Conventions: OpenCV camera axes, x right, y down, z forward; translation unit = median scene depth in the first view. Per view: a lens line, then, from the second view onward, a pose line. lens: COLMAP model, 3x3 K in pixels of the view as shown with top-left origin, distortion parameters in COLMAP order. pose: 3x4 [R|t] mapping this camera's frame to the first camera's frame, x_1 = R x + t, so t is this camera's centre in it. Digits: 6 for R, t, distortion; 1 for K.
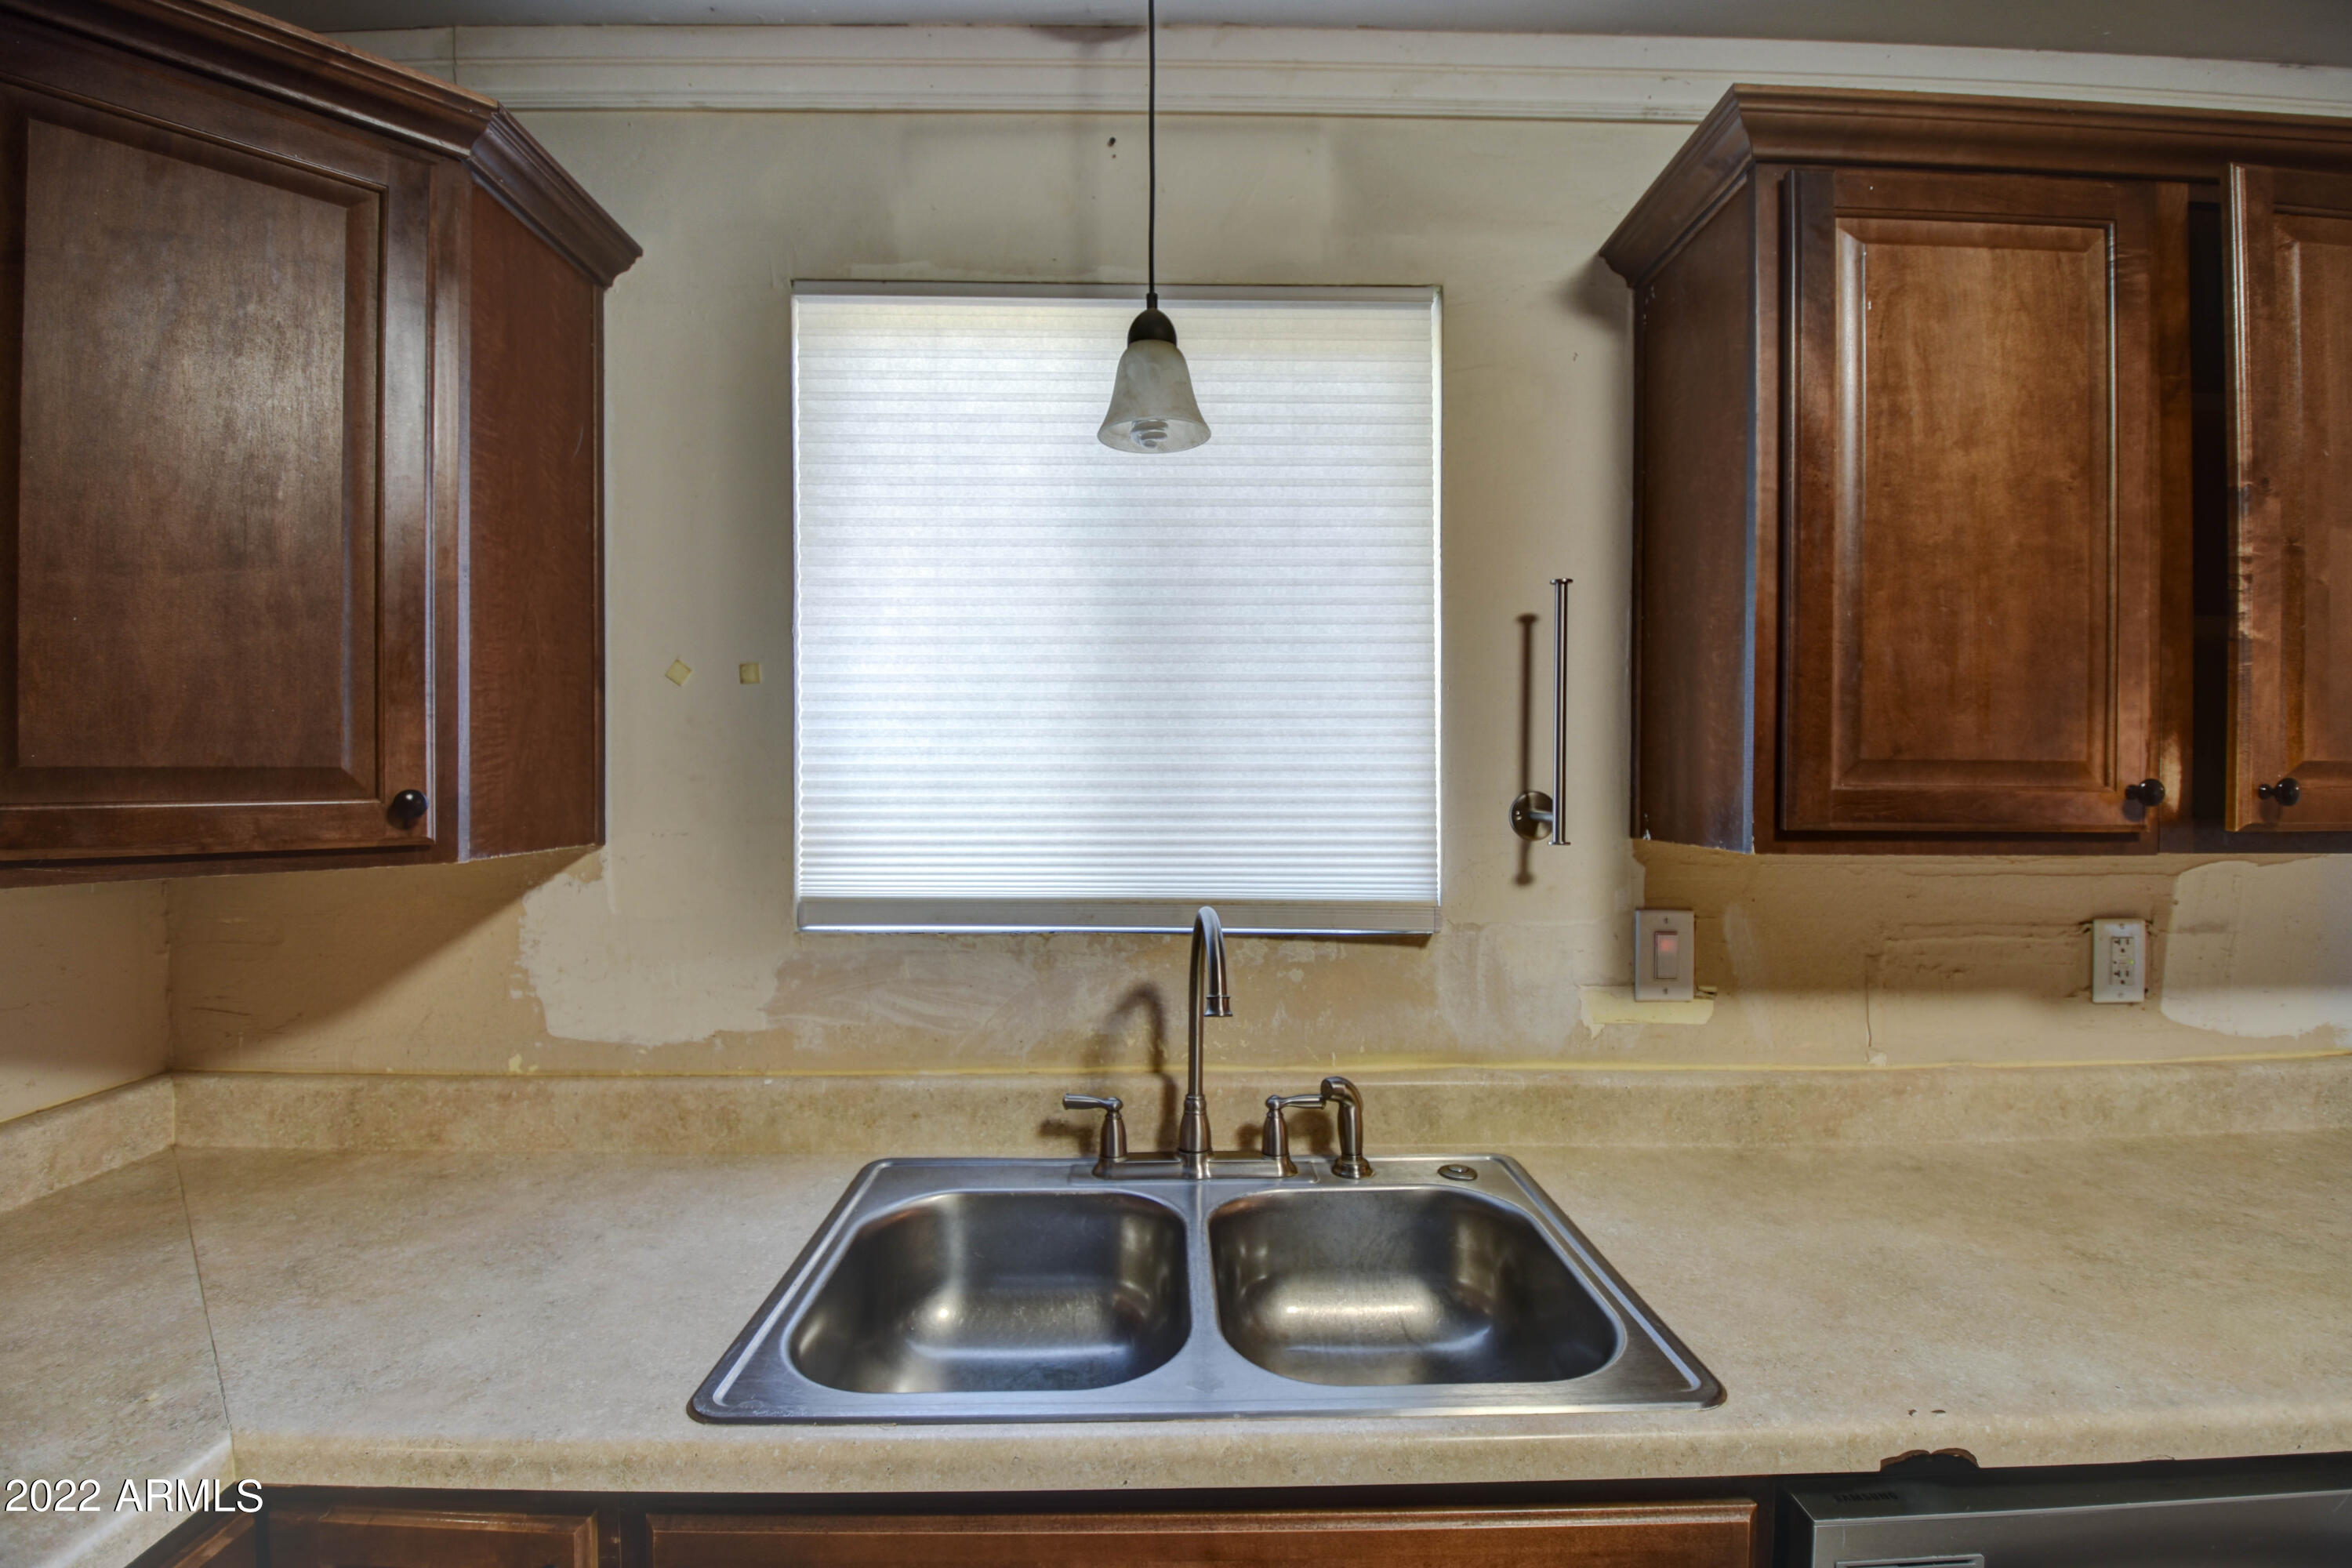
lens RADIAL K [[1052.0, 0, 1181.6], [0, 1052.0, 778.9], [0, 0, 1]] dist [0.013851, -0.022324]
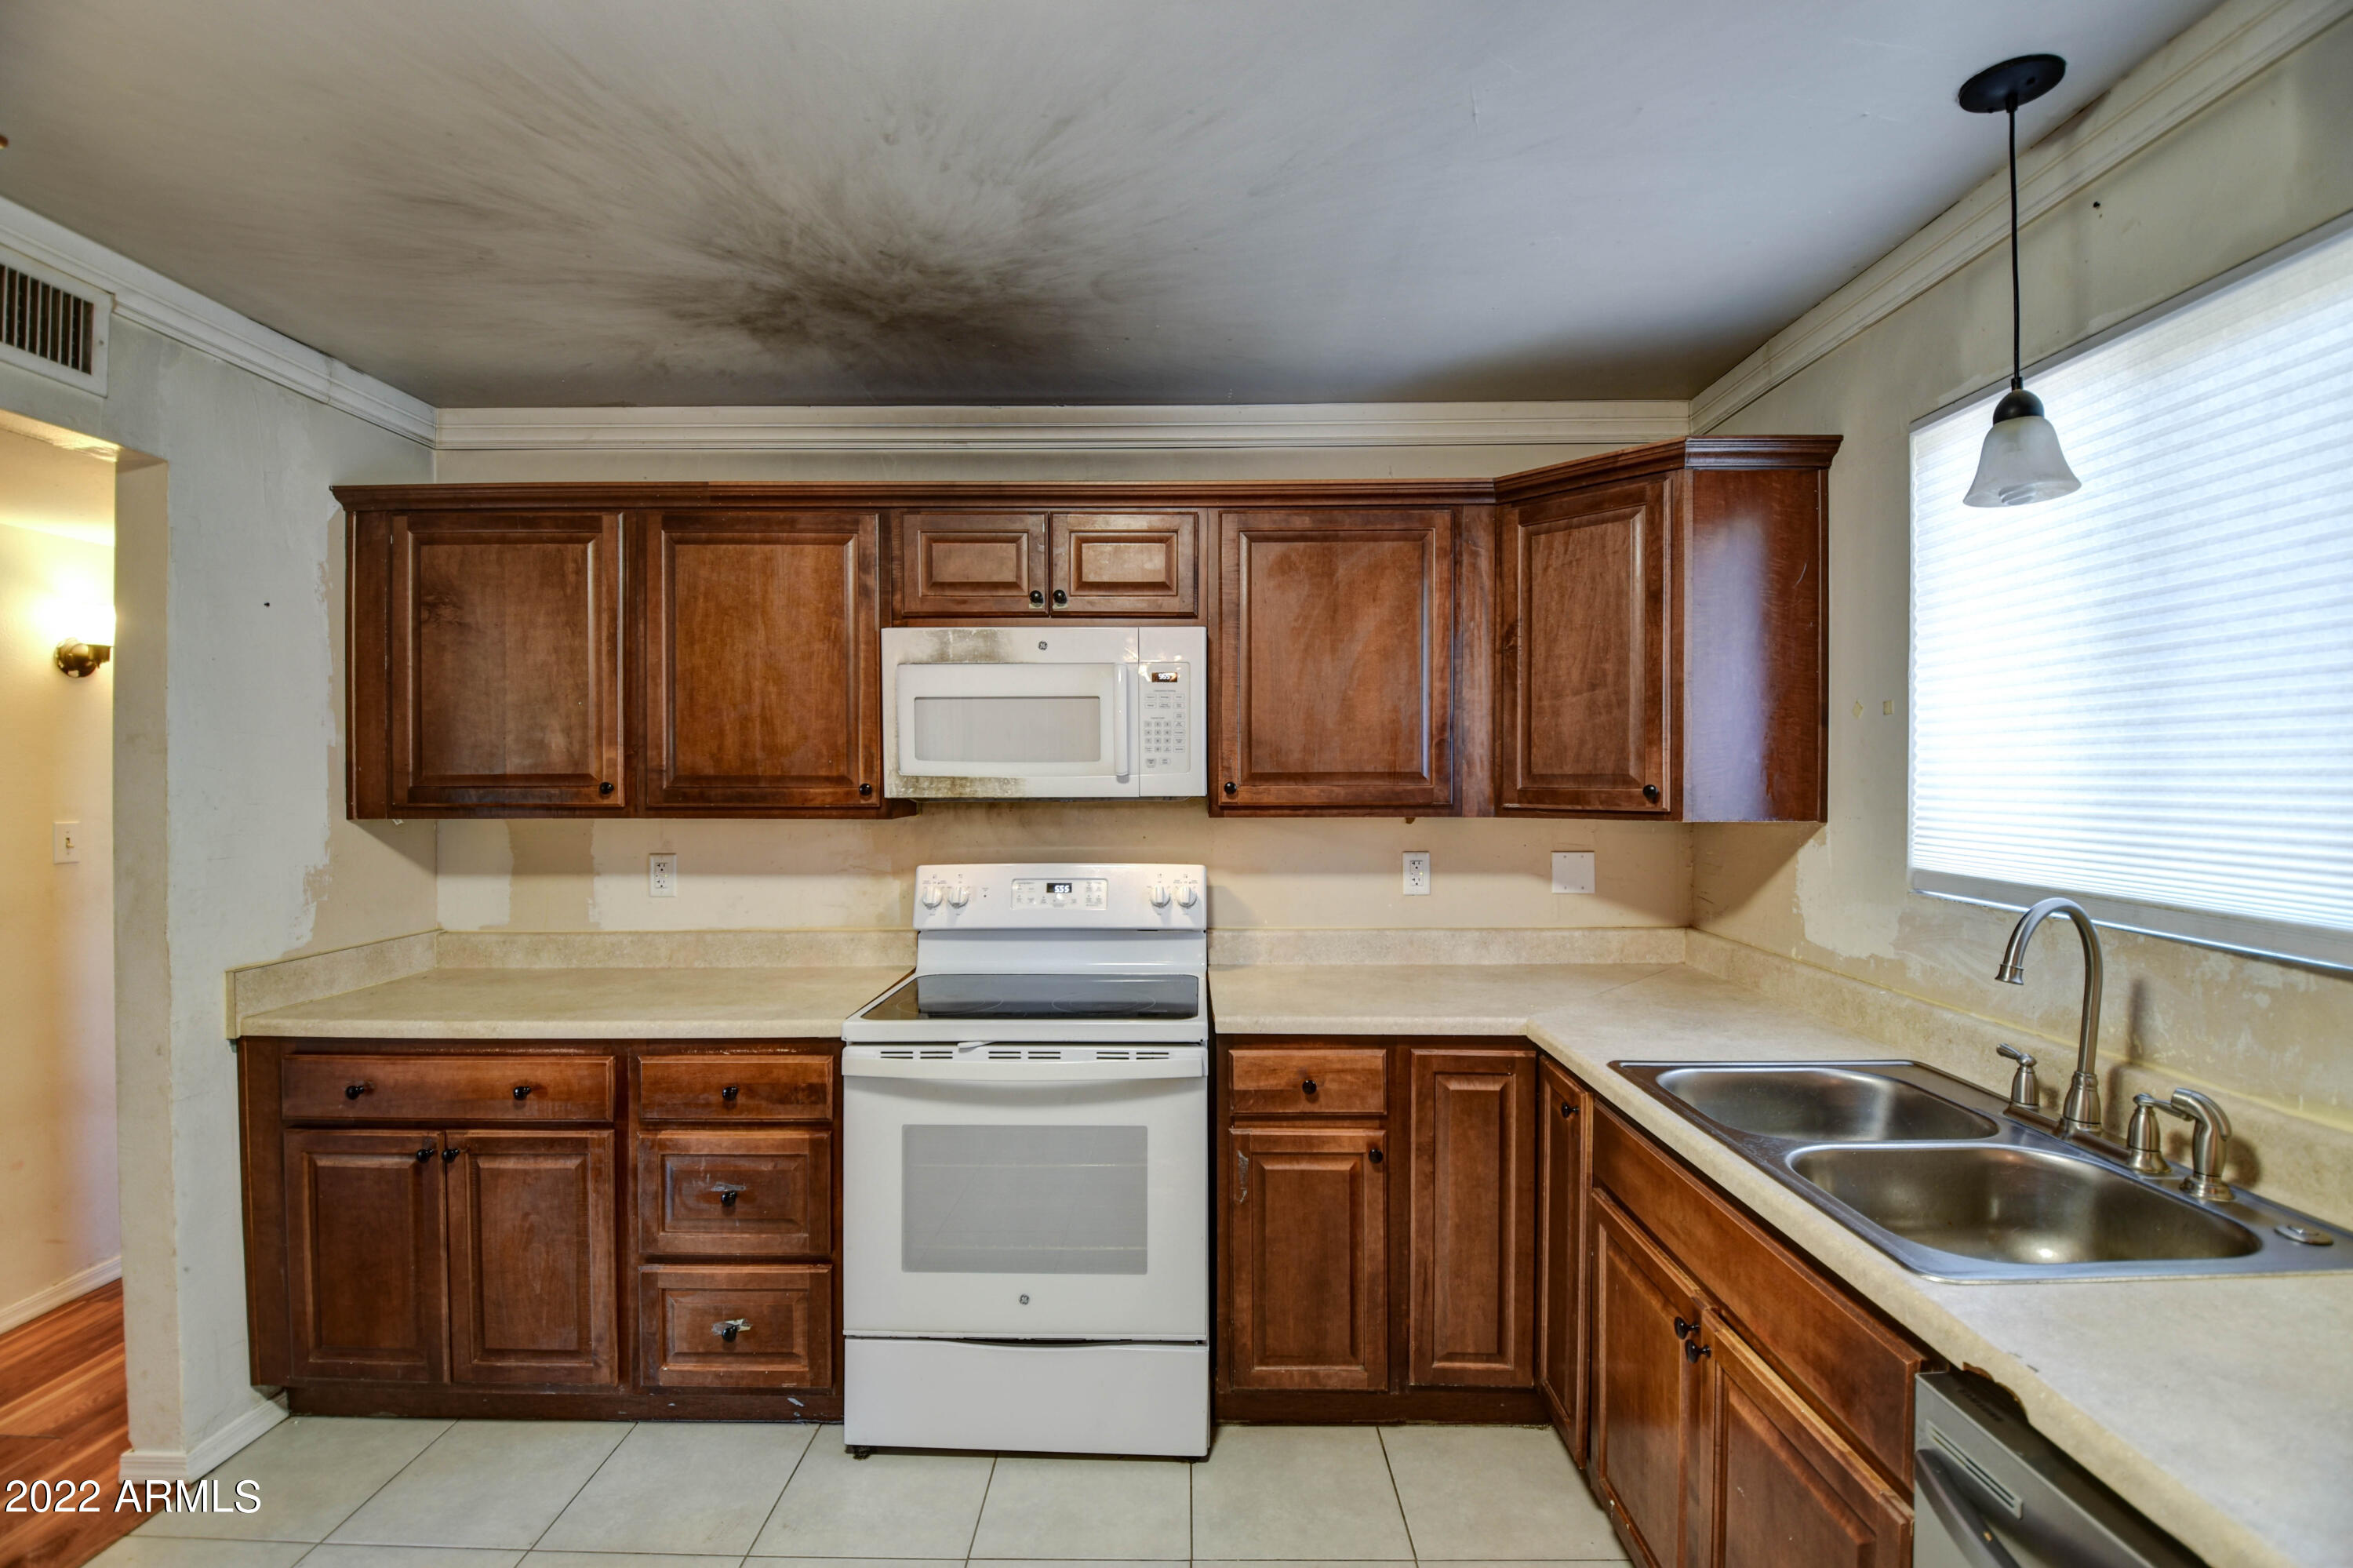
lens RADIAL K [[1052.5, 0, 1182.1], [0, 1052.5, 778.9], [0, 0, 1]] dist [0.013851, -0.022324]
pose [[-0.029002, 0.004835, -0.999568, 1.045920], [-0.015781, 0.999861, 0.005294, 0.004681], [0.999455, 0.015927, -0.028921, 0.085569]]
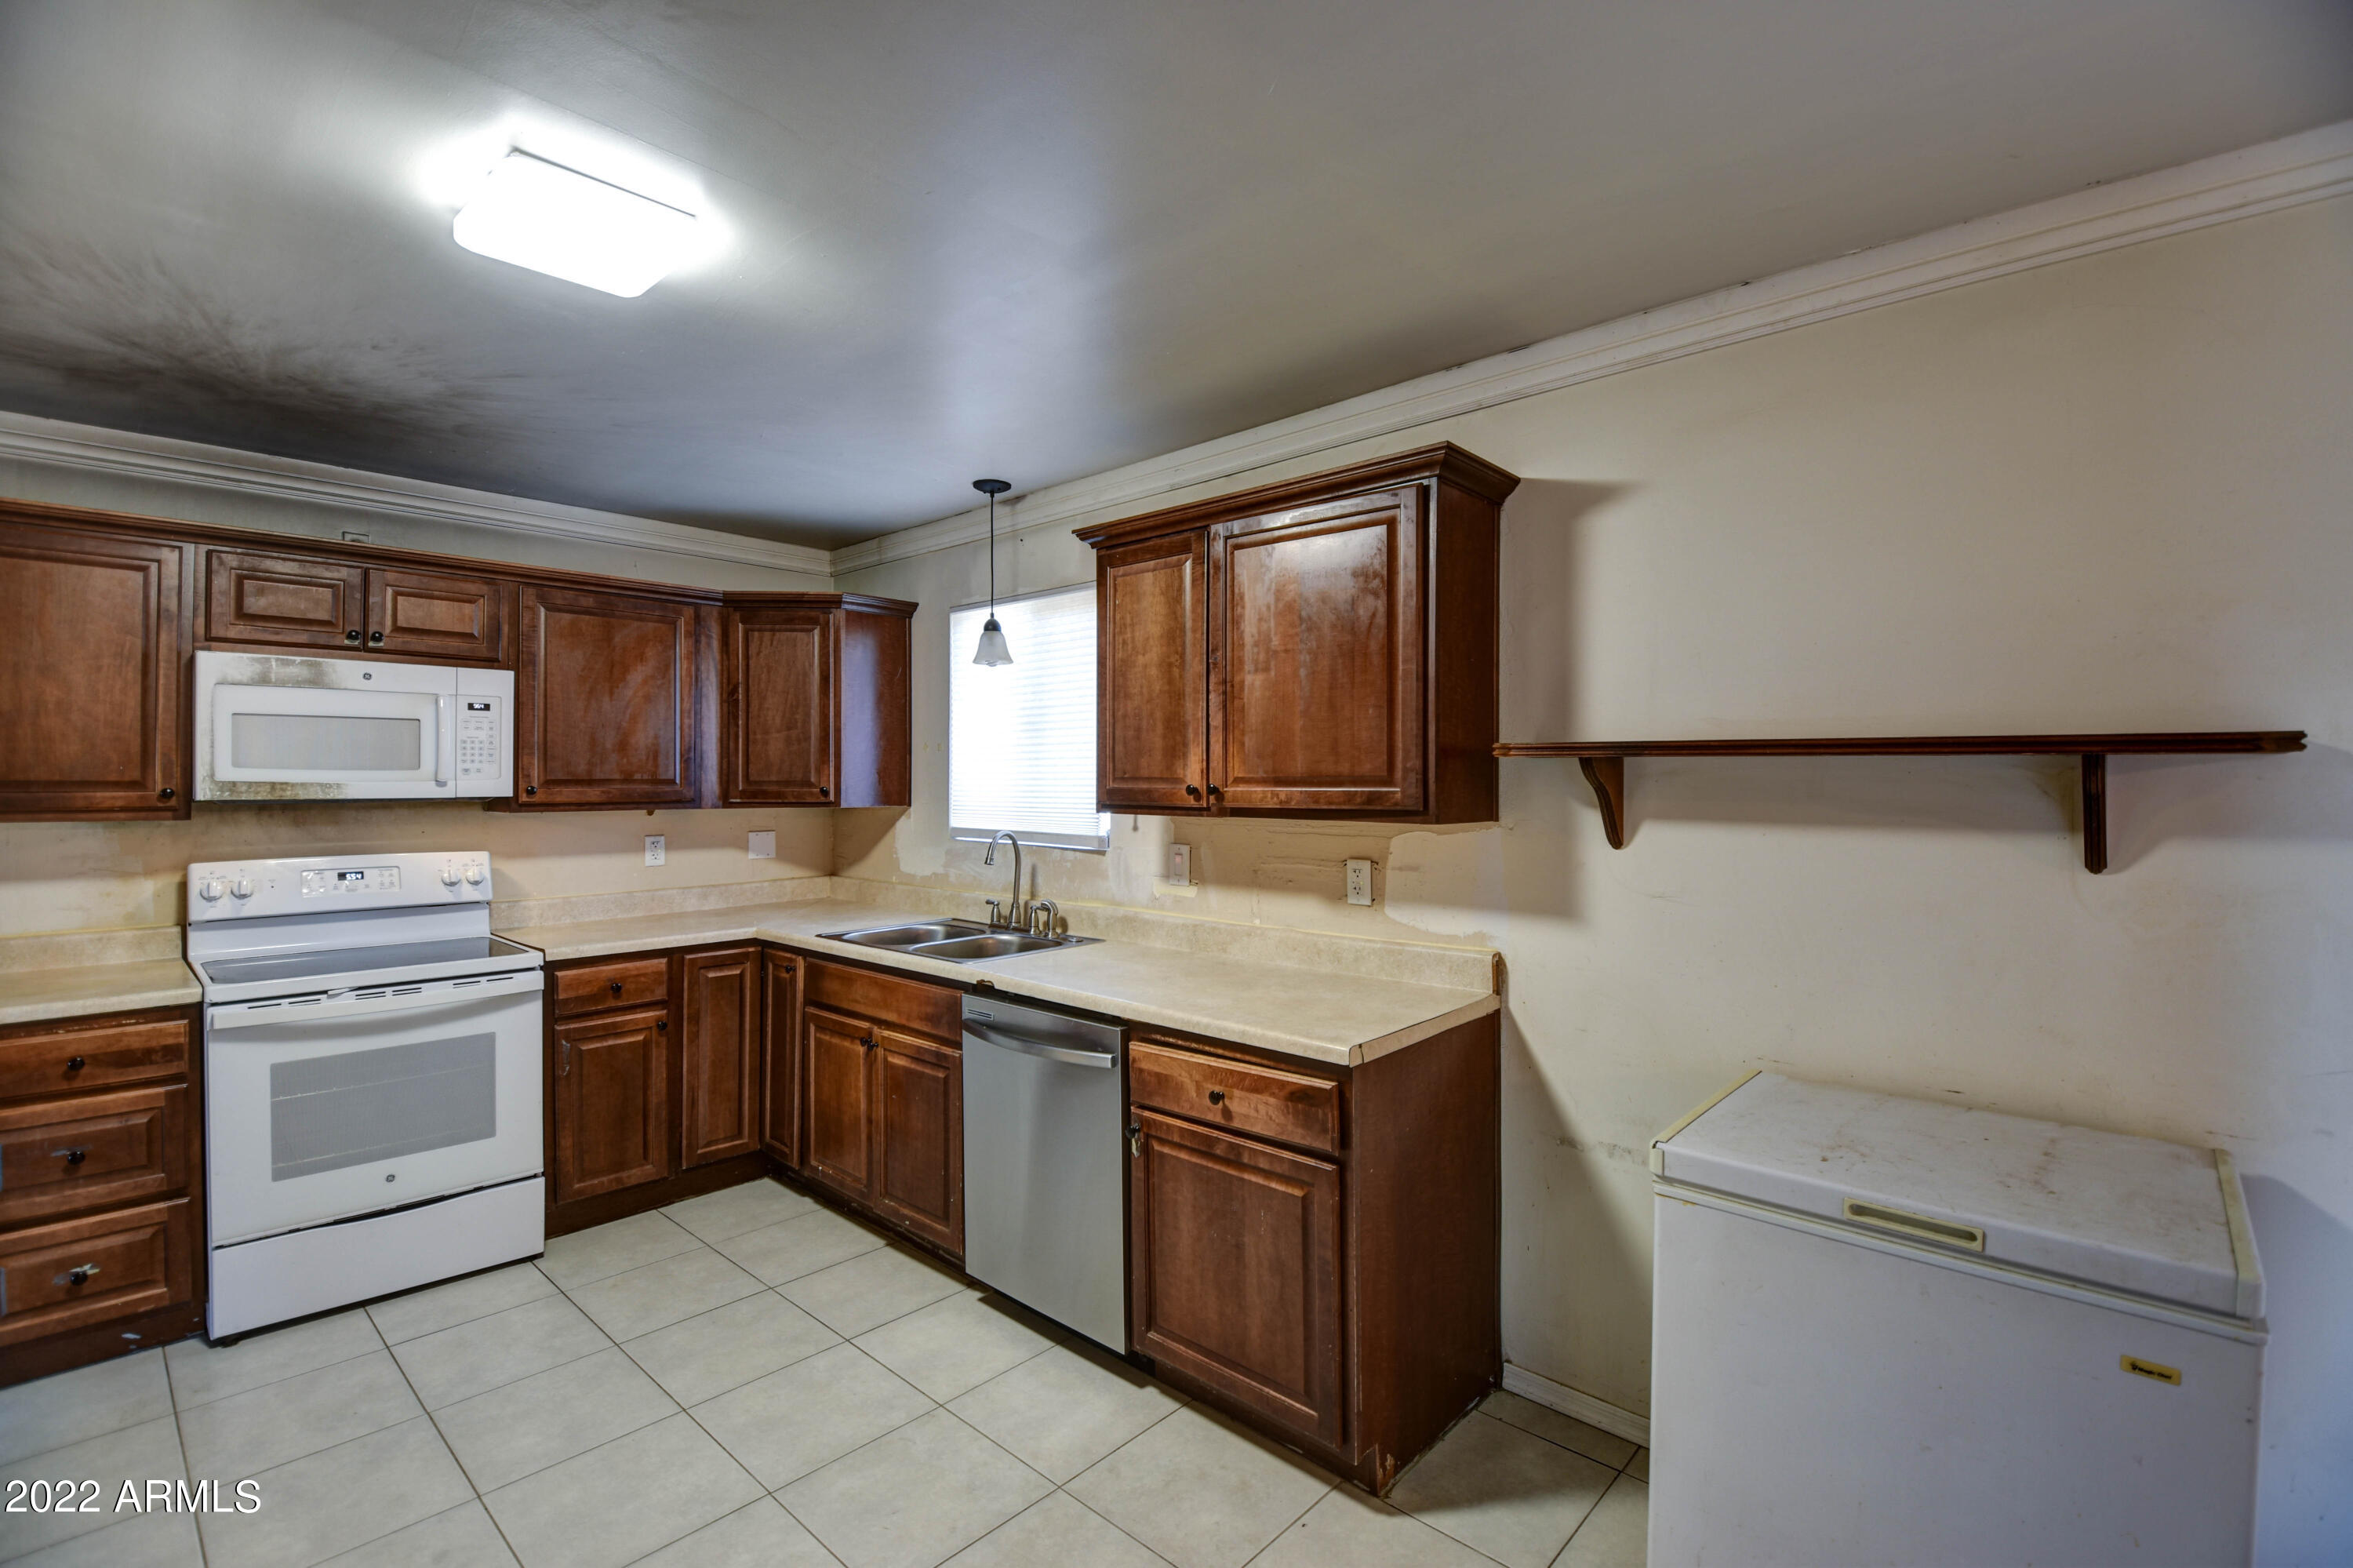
lens RADIAL K [[1052.5, 0, 1182.1], [0, 1052.5, 778.9], [0, 0, 1]] dist [0.013851, -0.022324]
pose [[0.726253, -0.001409, -0.687426, 2.022409], [-0.011833, 0.999824, -0.014551, 0.019220], [0.687326, 0.018702, 0.726108, -0.618221]]
